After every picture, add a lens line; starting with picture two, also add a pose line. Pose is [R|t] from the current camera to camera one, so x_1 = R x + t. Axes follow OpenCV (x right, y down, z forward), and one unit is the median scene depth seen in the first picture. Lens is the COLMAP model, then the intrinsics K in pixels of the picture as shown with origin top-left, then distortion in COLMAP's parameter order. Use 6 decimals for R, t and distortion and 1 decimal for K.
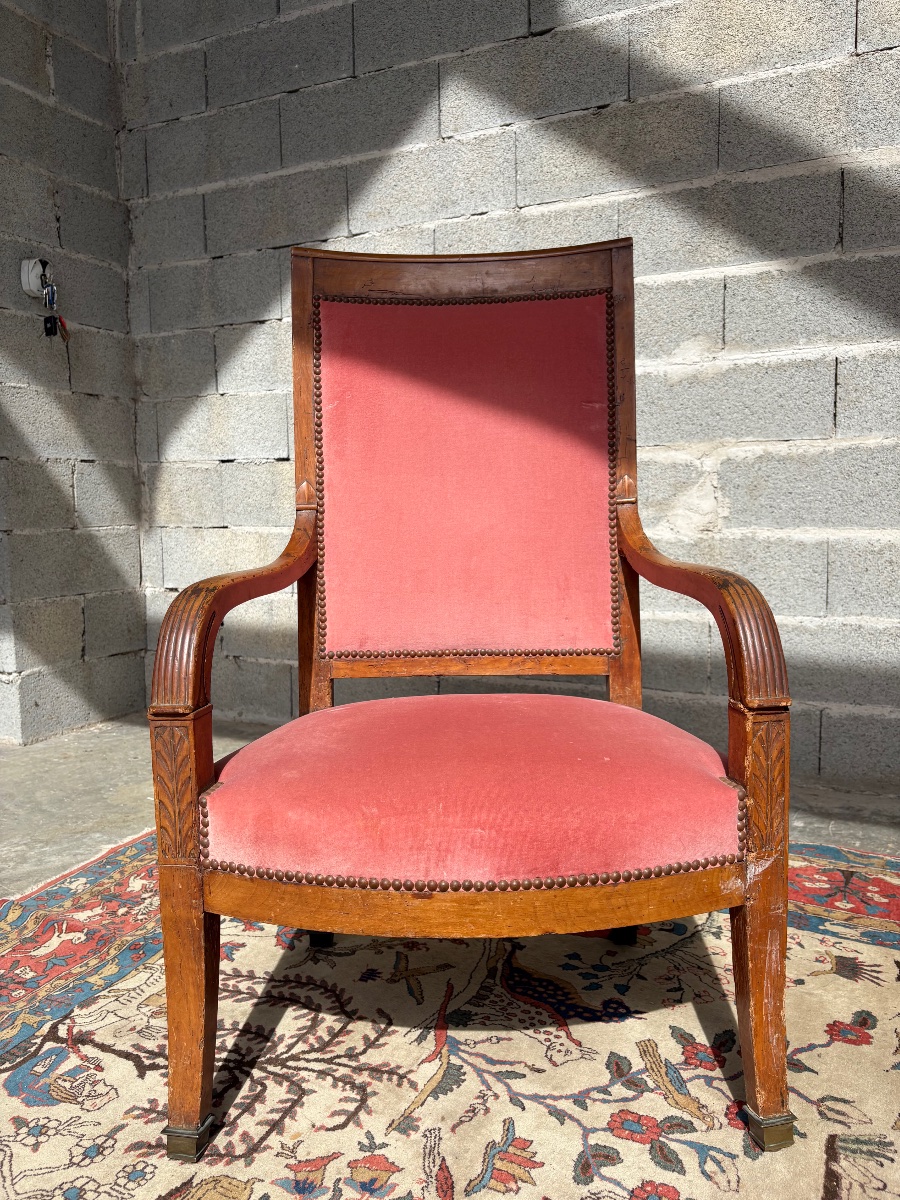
lens RADIAL K [[911.4, 0, 445.4], [0, 911.4, 598.1], [0, 0, 1]] dist [0.048205, -0.047485]
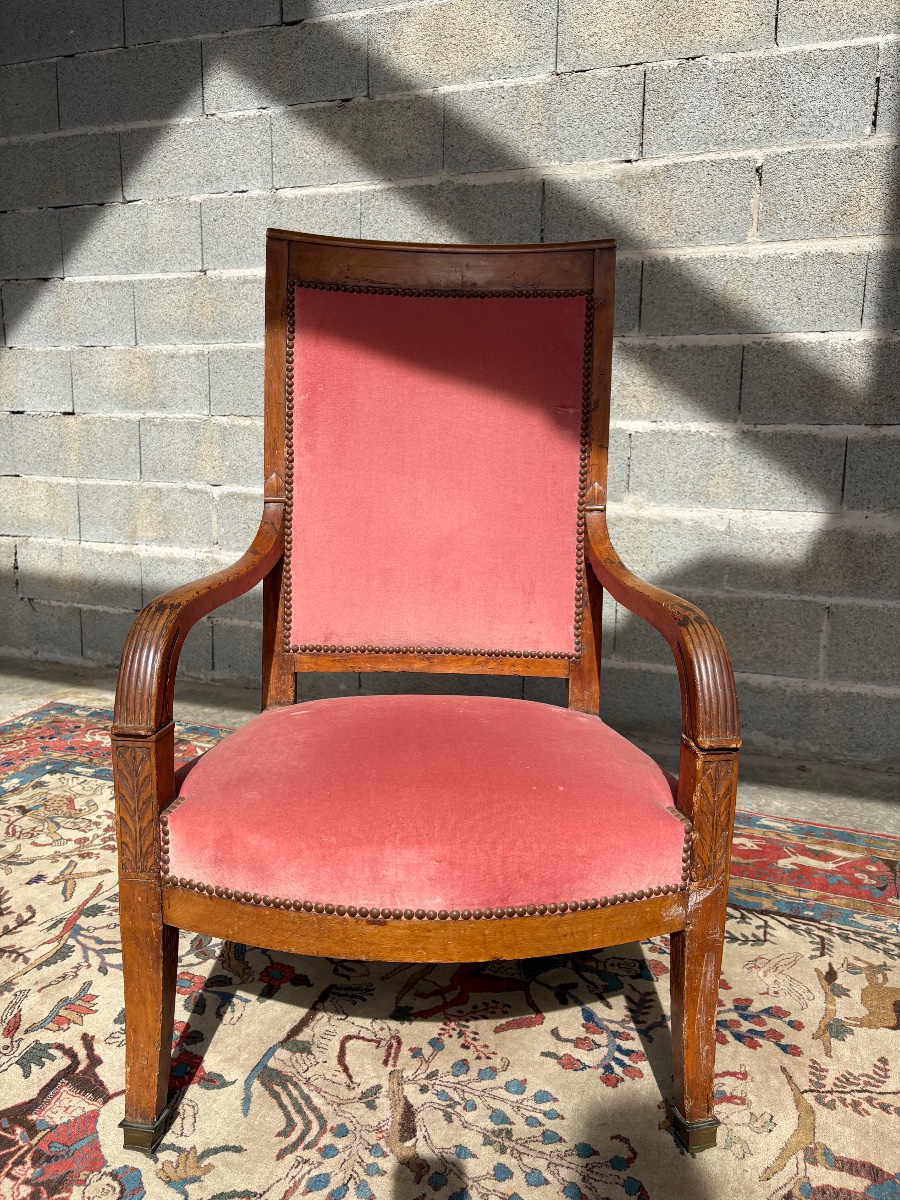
lens RADIAL K [[911.4, 0, 444.5], [0, 911.4, 597.3], [0, 0, 1]] dist [0.048205, -0.047485]
pose [[0.995877, 0.015694, 0.089344, 0.210879], [-0.022197, 0.997138, 0.072266, -0.034784], [-0.087954, -0.073952, 0.993376, -0.134494]]
